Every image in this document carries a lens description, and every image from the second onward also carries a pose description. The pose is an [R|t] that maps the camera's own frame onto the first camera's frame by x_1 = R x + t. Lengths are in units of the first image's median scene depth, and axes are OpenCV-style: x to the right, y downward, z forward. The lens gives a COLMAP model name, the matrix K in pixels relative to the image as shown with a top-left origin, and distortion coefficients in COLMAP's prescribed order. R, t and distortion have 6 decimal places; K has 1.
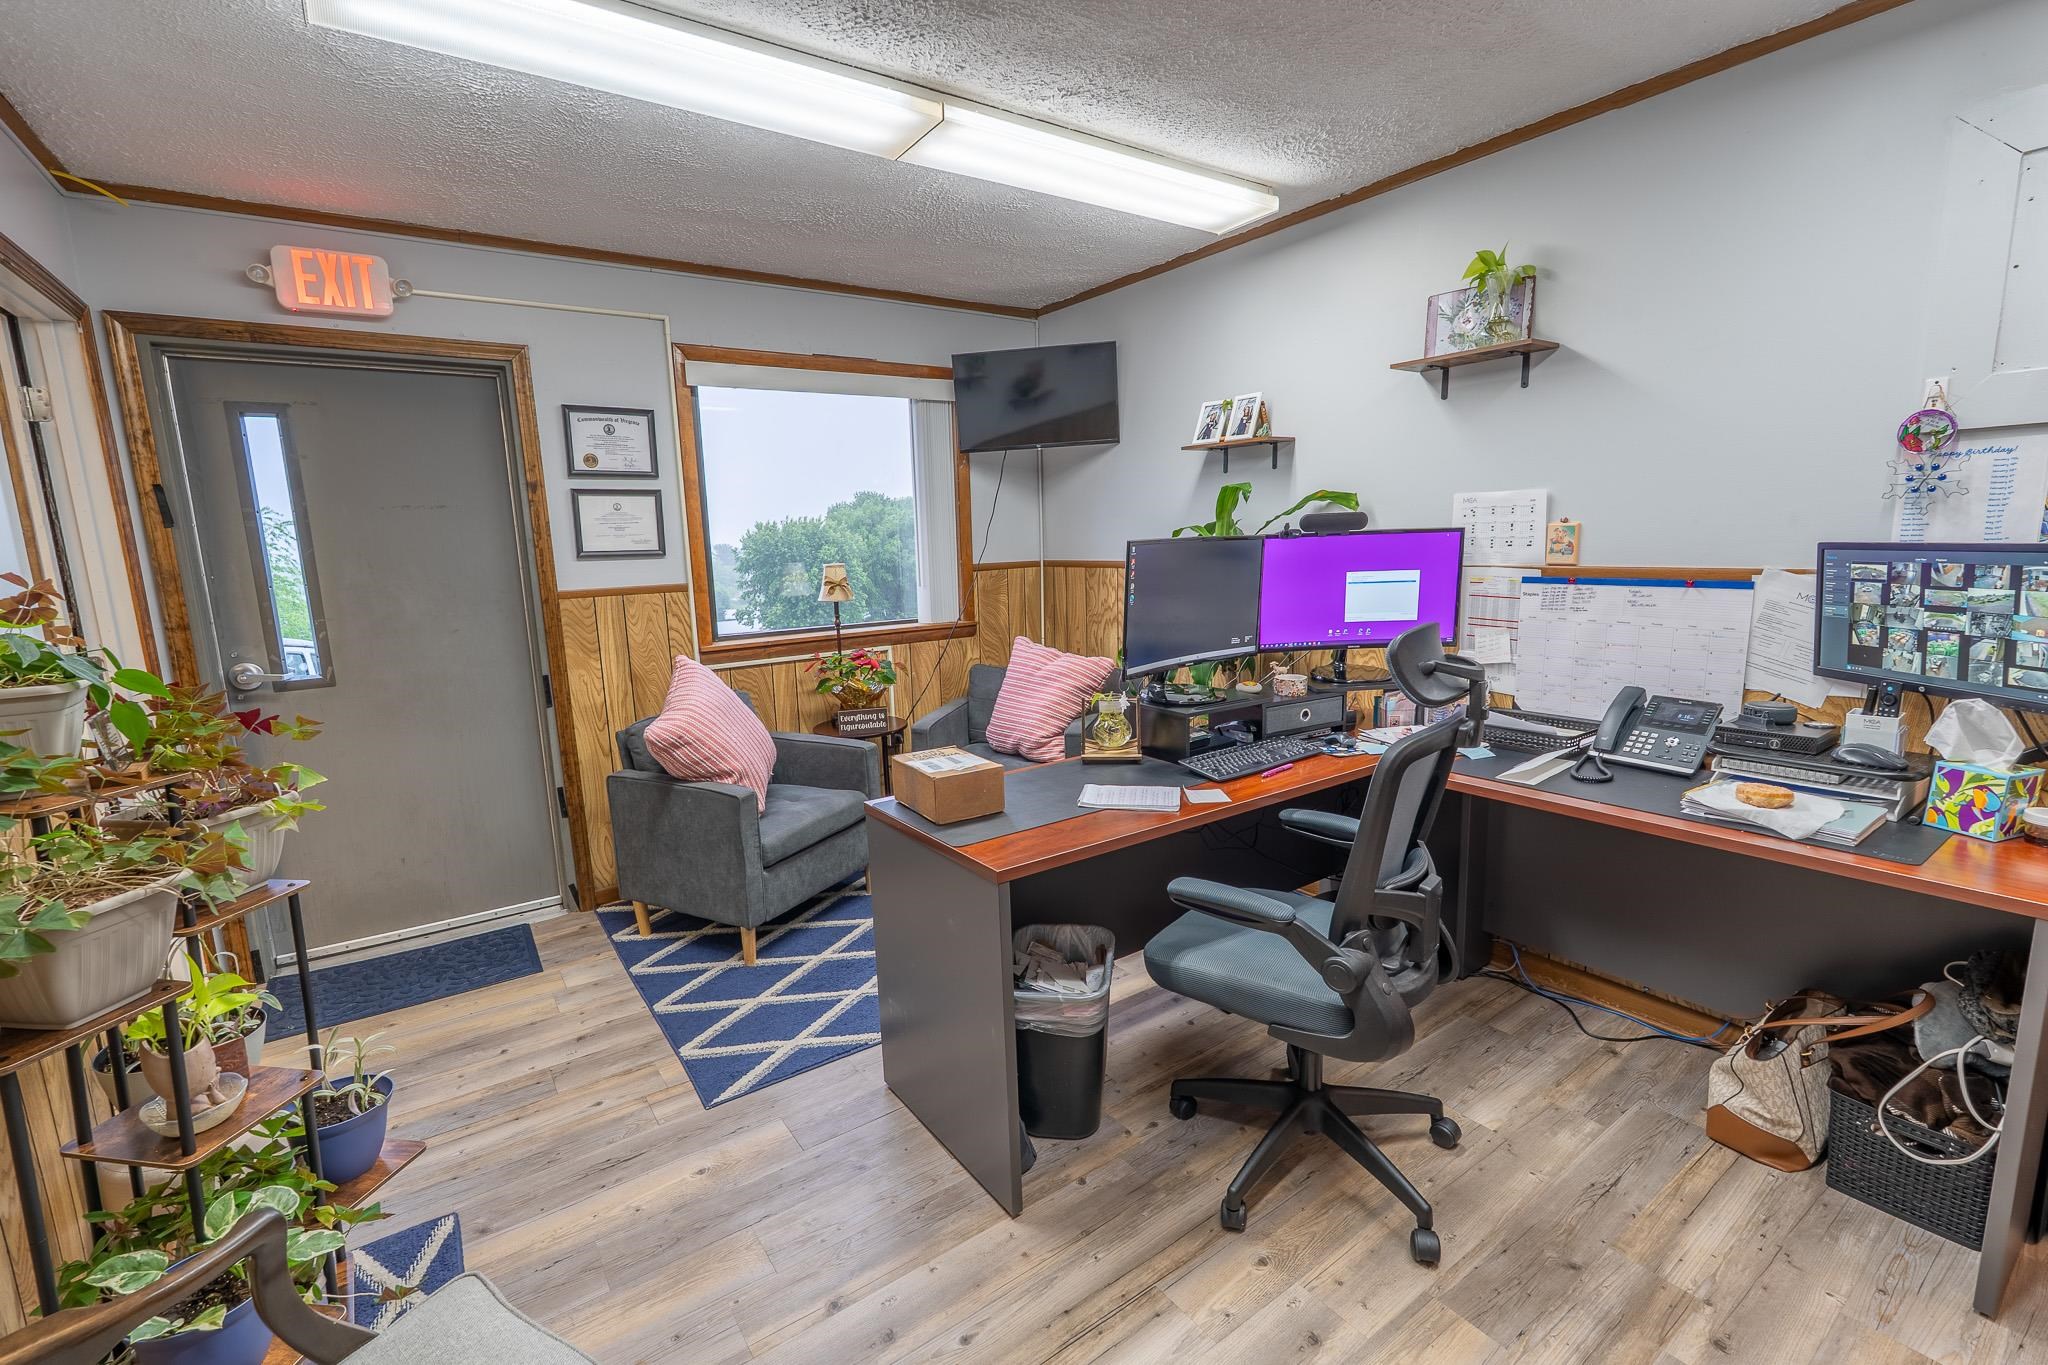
lens RADIAL K [[903.2, 0, 1025.6], [0, 903.2, 684.3], [0, 0, 1]] dist [0.002680, 0.000215]
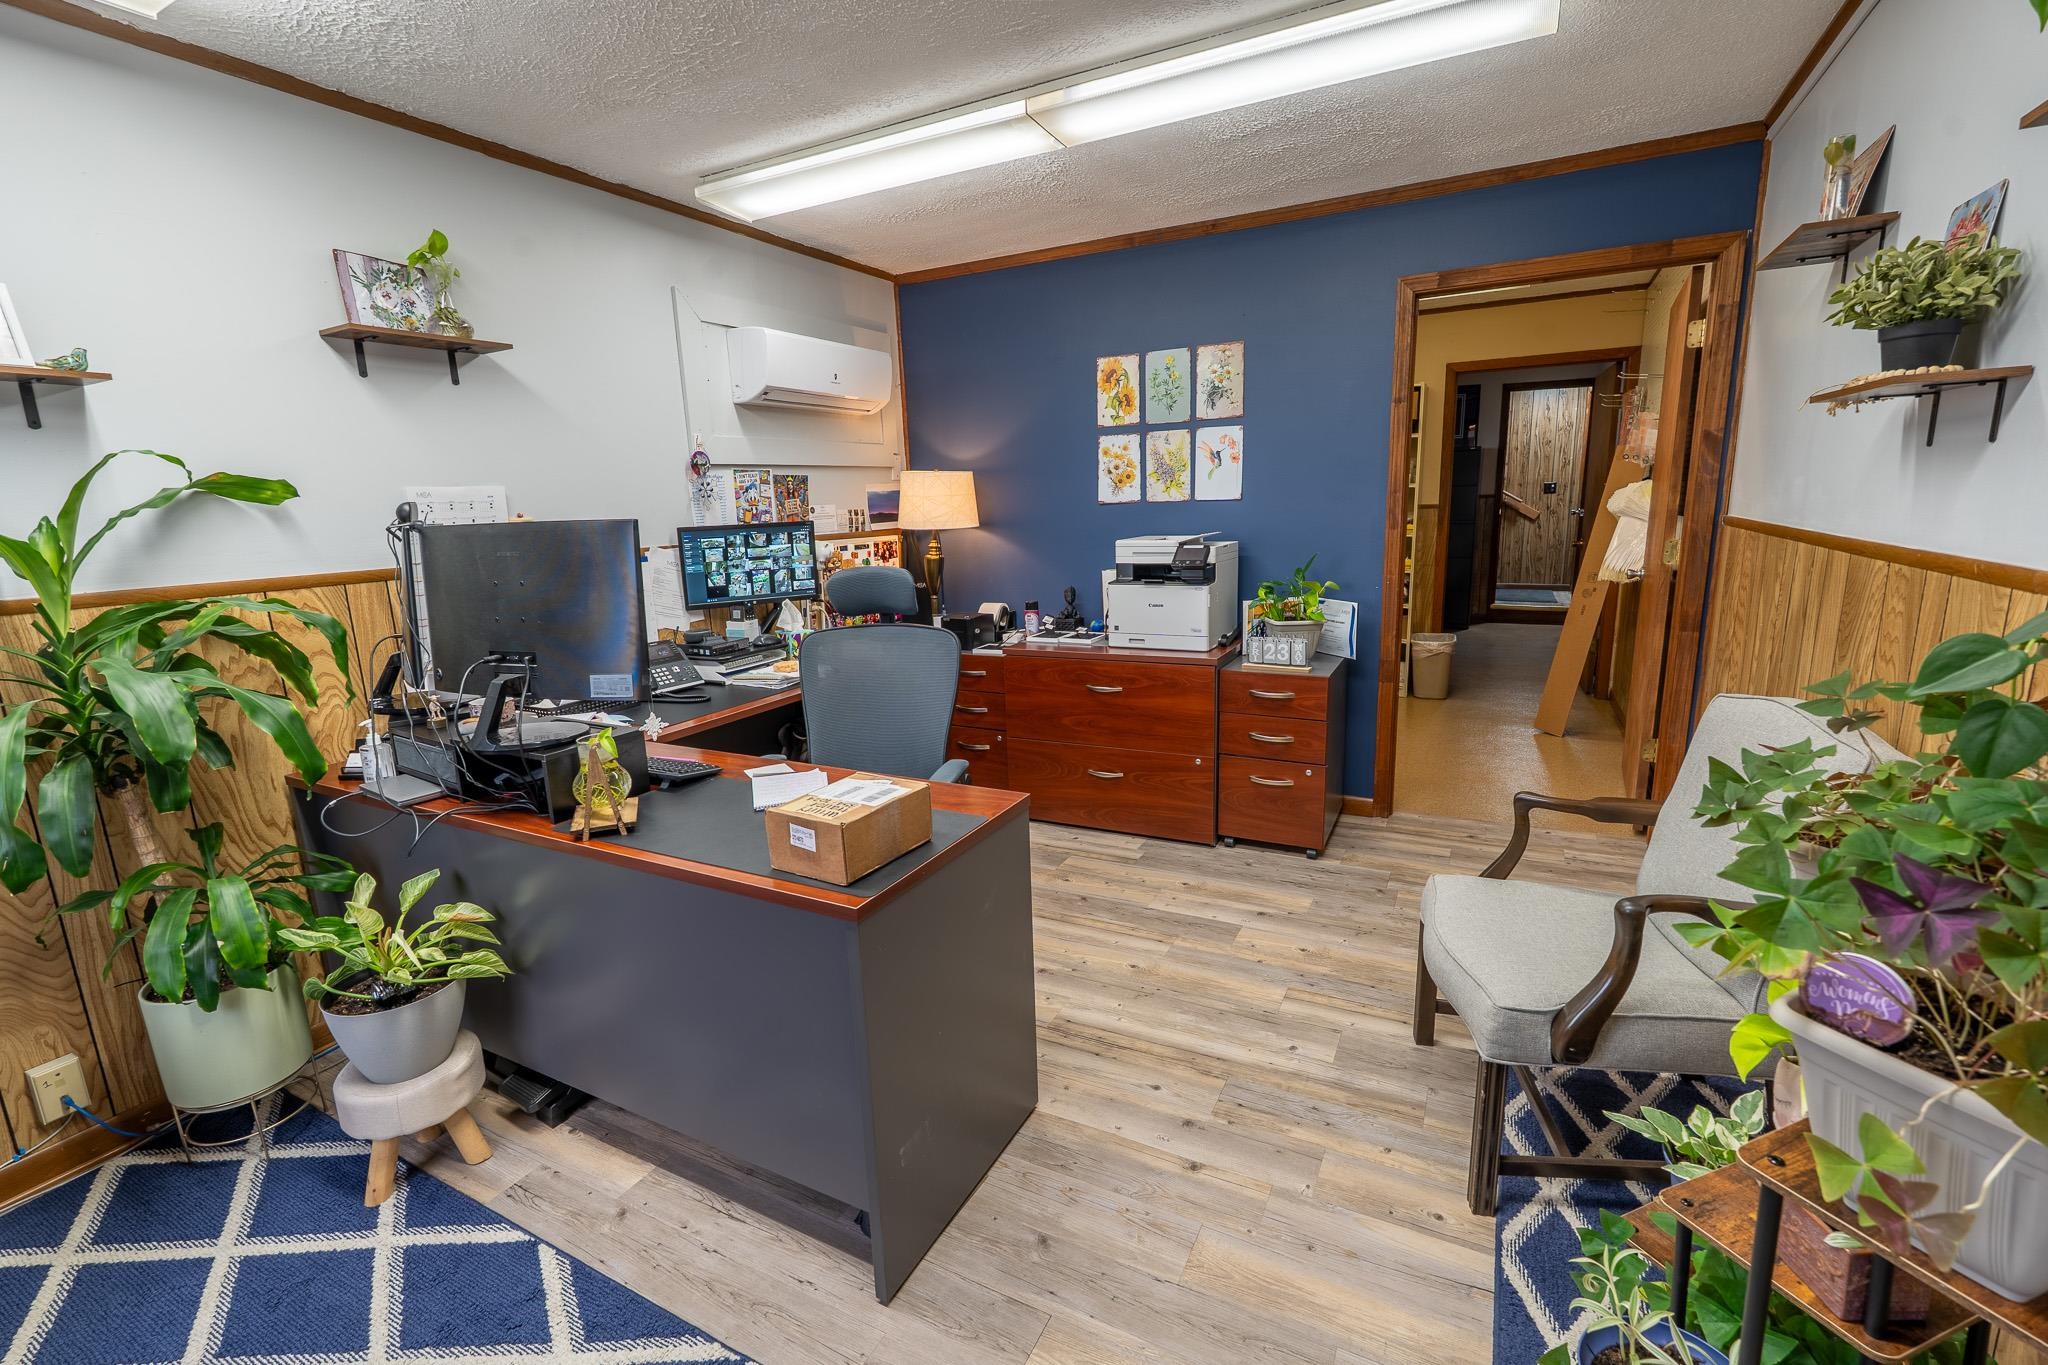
lens RADIAL K [[903.2, 0, 1009.8], [0, 903.2, 687.2], [0, 0, 1]] dist [0.002680, 0.000215]
pose [[-0.442846, -0.138284, 0.885869, -0.874594], [0.201430, 0.947433, 0.248589, -0.176763], [-0.873678, 0.288528, -0.391713, 1.252966]]
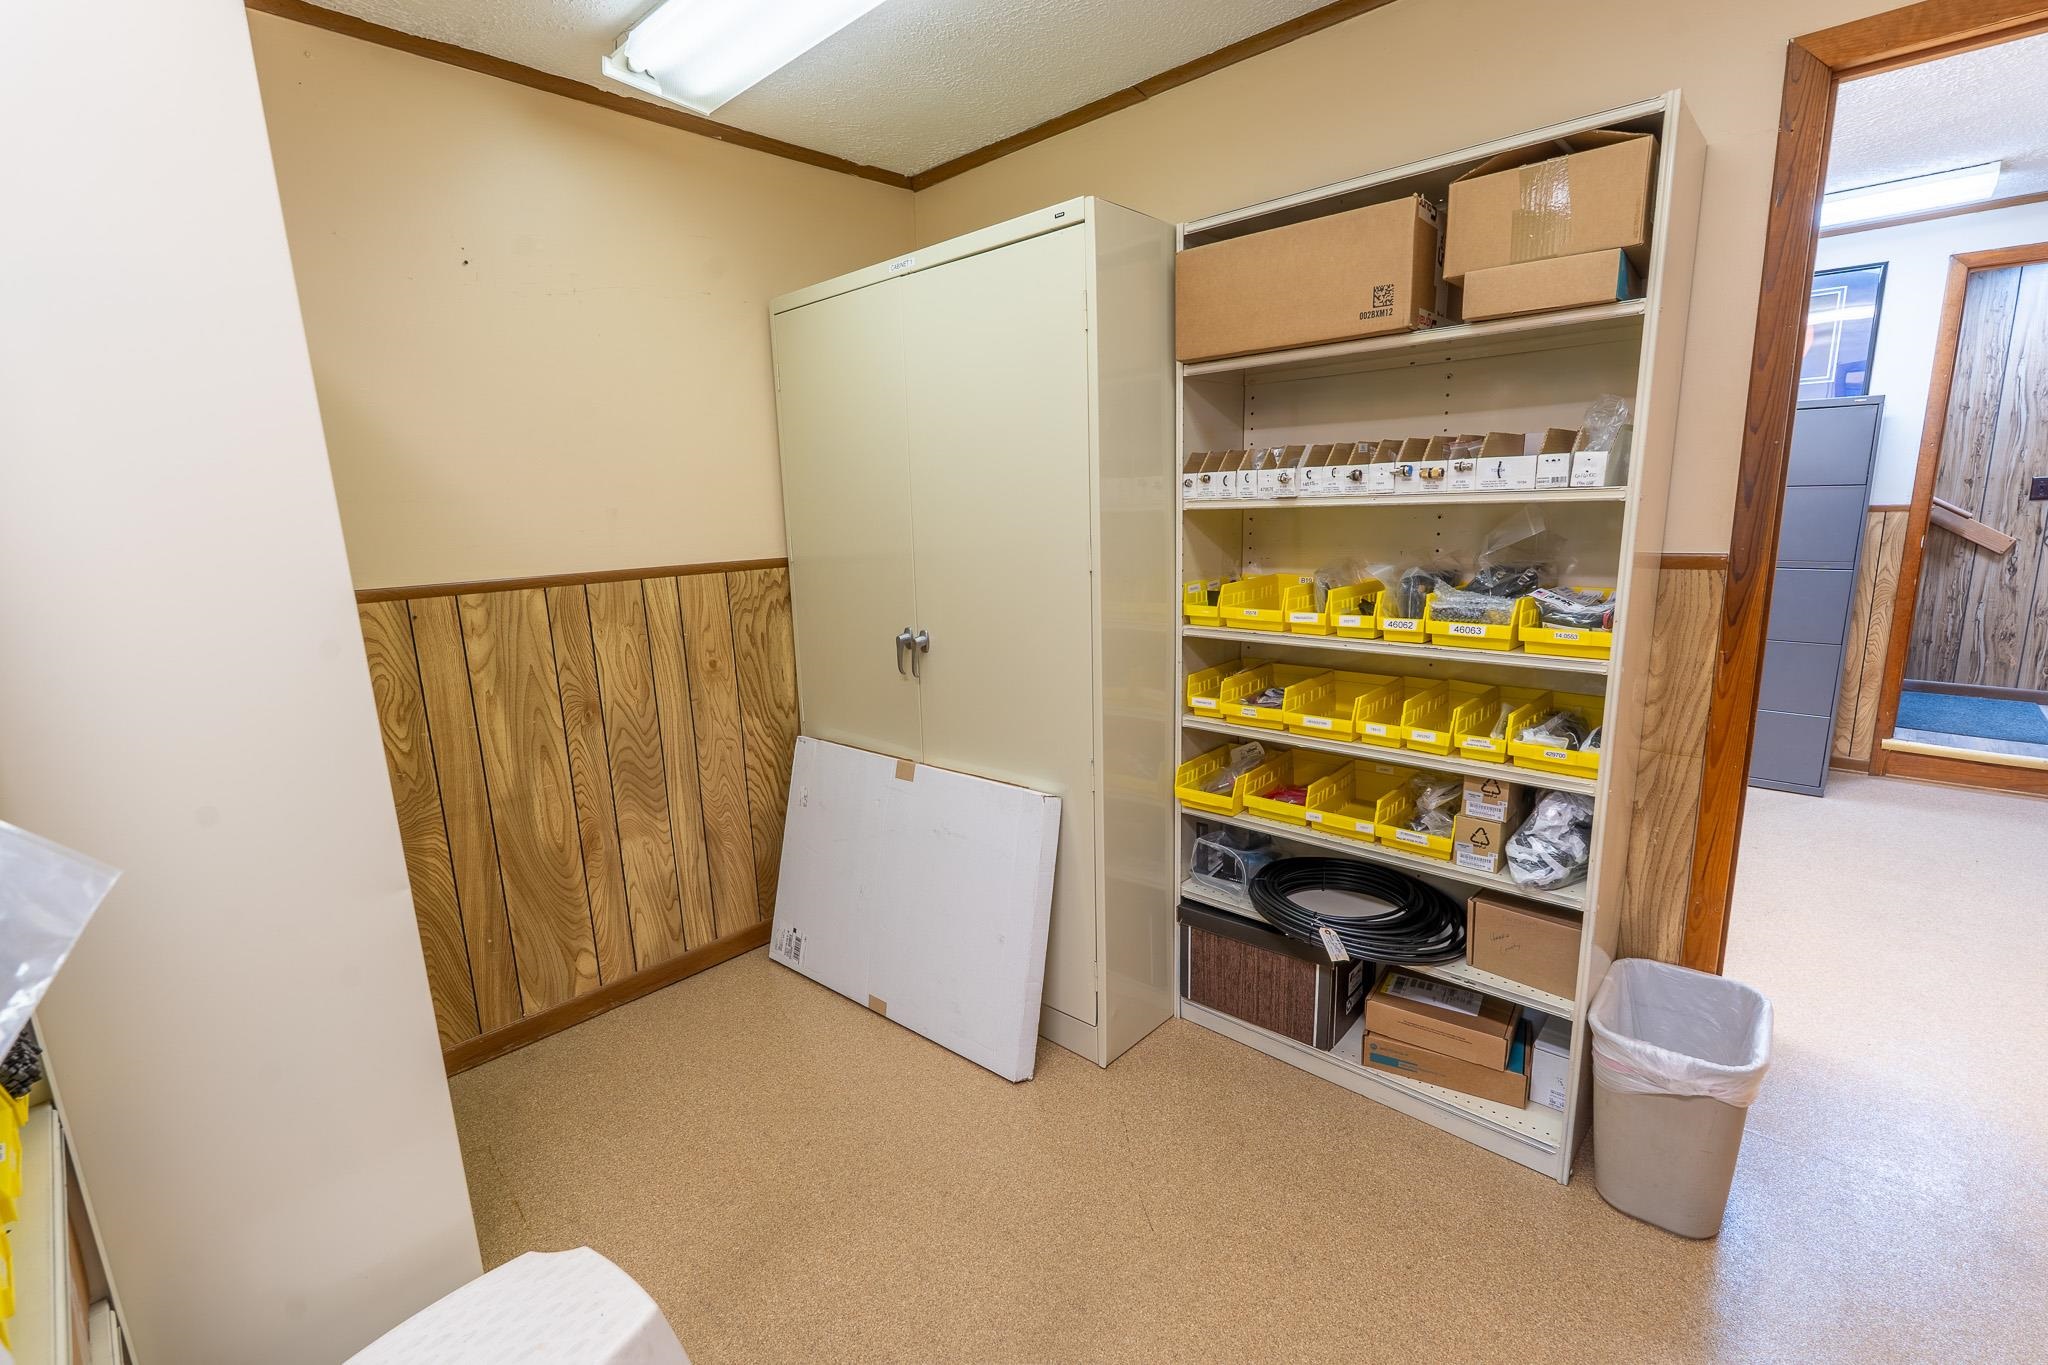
lens RADIAL K [[903.2, 0, 1039.1], [0, 903.2, 676.6], [0, 0, 1]] dist [0.002680, 0.000215]
pose [[-0.208558, -0.160003, 0.964833, -0.567316], [0.199696, 0.958776, 0.202164, -0.119630], [-0.957405, 0.234836, -0.168009, 0.858388]]
